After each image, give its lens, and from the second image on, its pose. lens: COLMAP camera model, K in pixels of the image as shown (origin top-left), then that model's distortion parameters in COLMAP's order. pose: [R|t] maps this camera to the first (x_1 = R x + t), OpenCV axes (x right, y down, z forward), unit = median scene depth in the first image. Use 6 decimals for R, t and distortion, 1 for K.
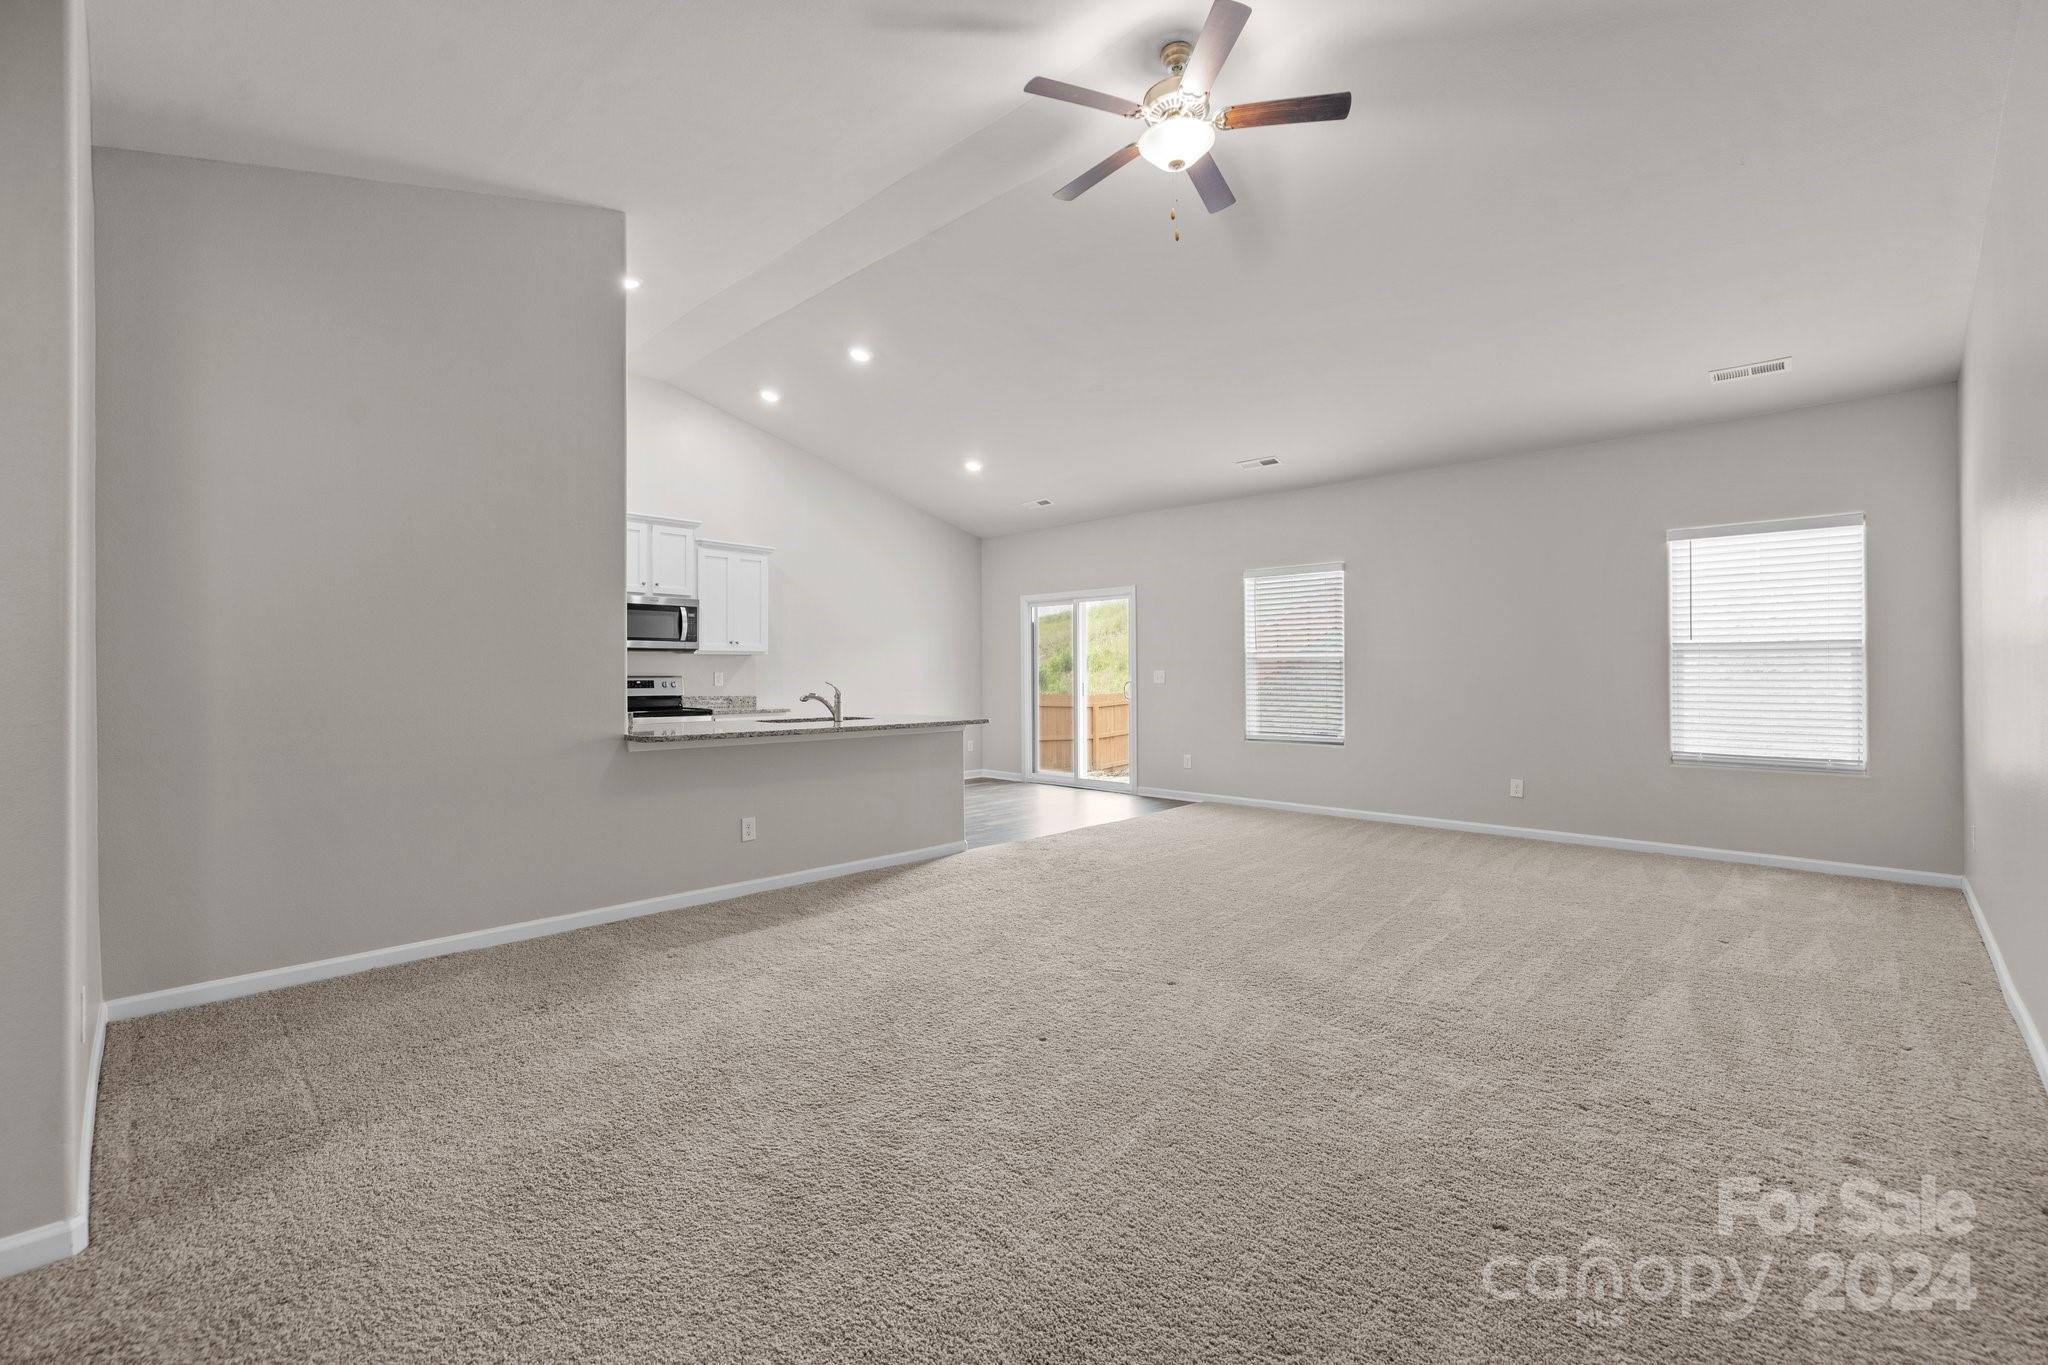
lens RADIAL K [[873.2, 0, 1020.6], [0, 873.2, 674.2], [0, 0, 1]] dist [-0.000140, -0.000037]
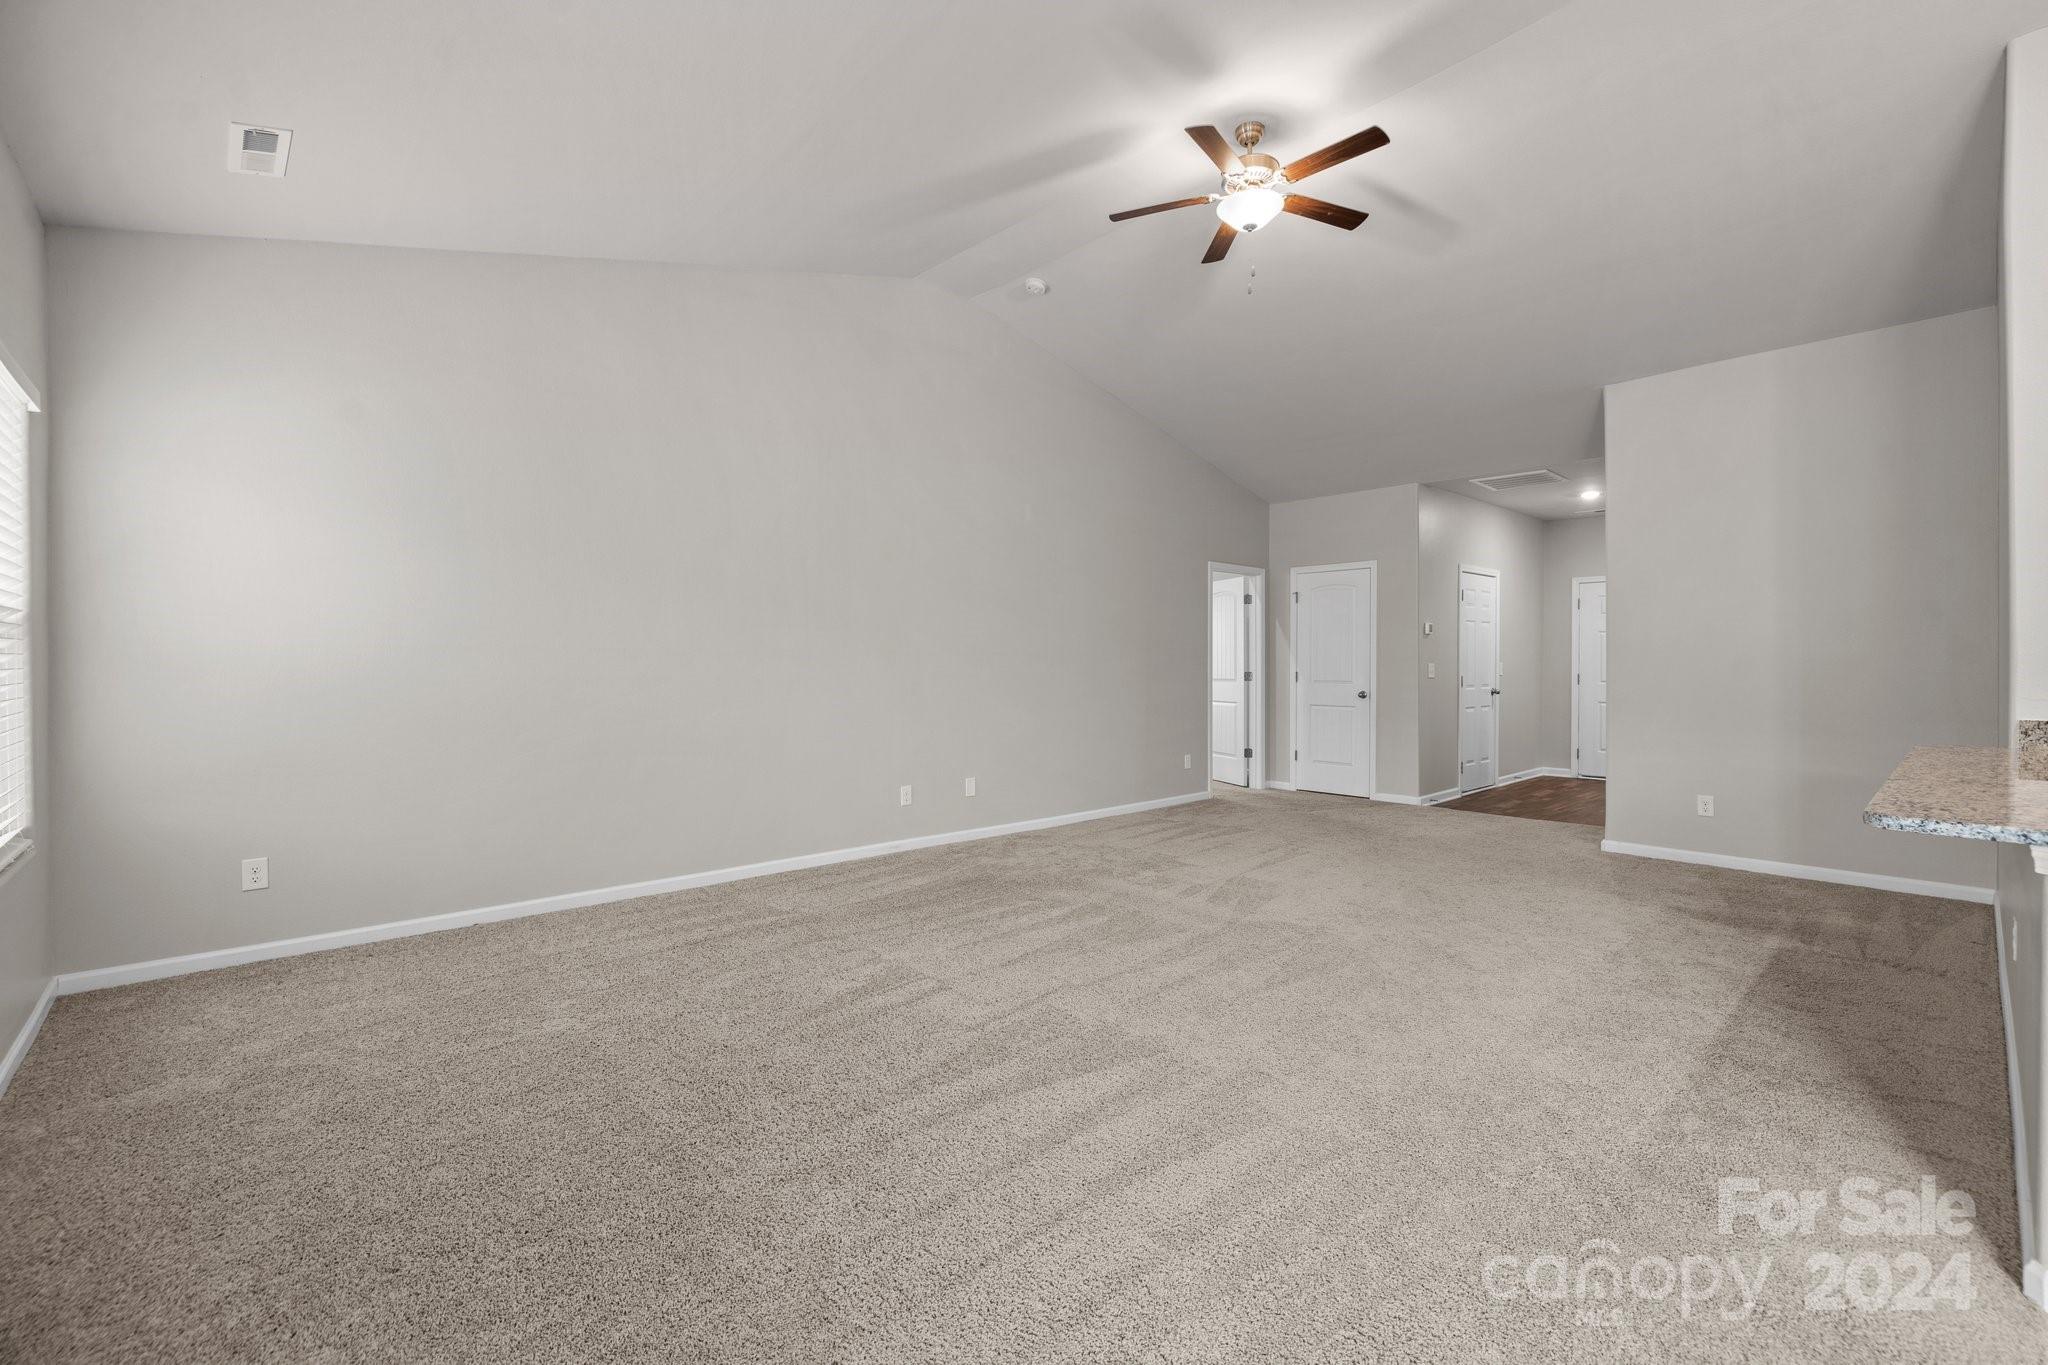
lens RADIAL K [[873.2, 0, 1020.6], [0, 873.2, 674.2], [0, 0, 1]] dist [-0.000140, -0.000037]
pose [[-0.998146, 0.002844, 0.060791, 0.199198], [0.003678, 0.999901, 0.013608, -0.004830], [-0.060746, 0.013806, -0.998058, 1.056918]]
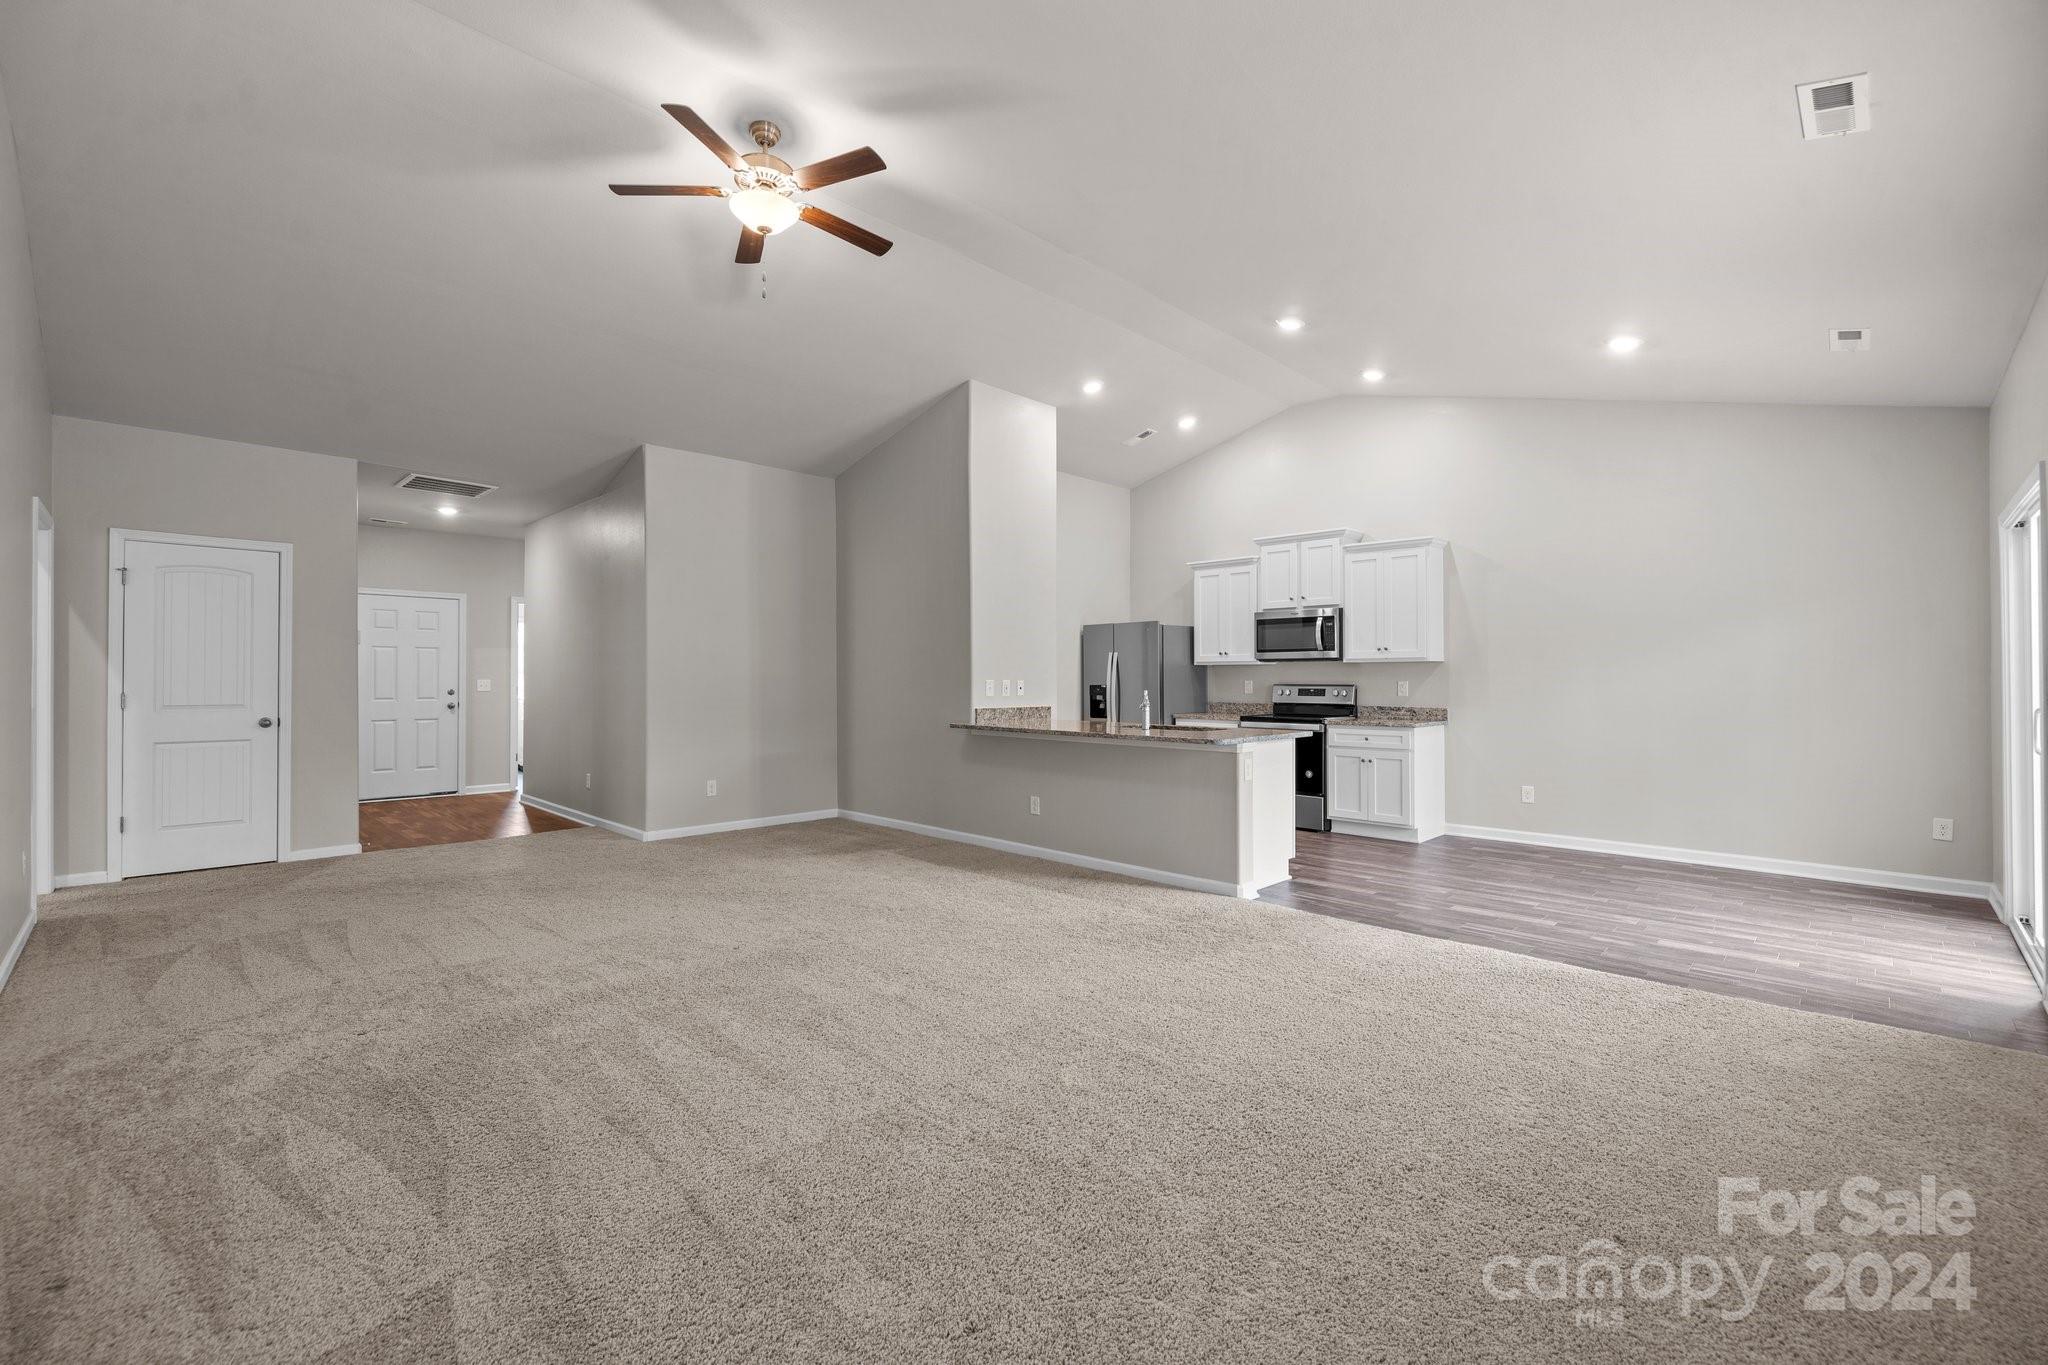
lens RADIAL K [[865.7, 0, 1017.2], [0, 865.7, 679.0], [0, 0, 1]] dist [-0.002447, -0.000234]
pose [[-0.011793, 0.000356, -0.999930, 0.616138], [-0.001806, 0.999998, 0.000377, -0.004361], [0.999929, 0.001810, -0.011792, 0.648086]]
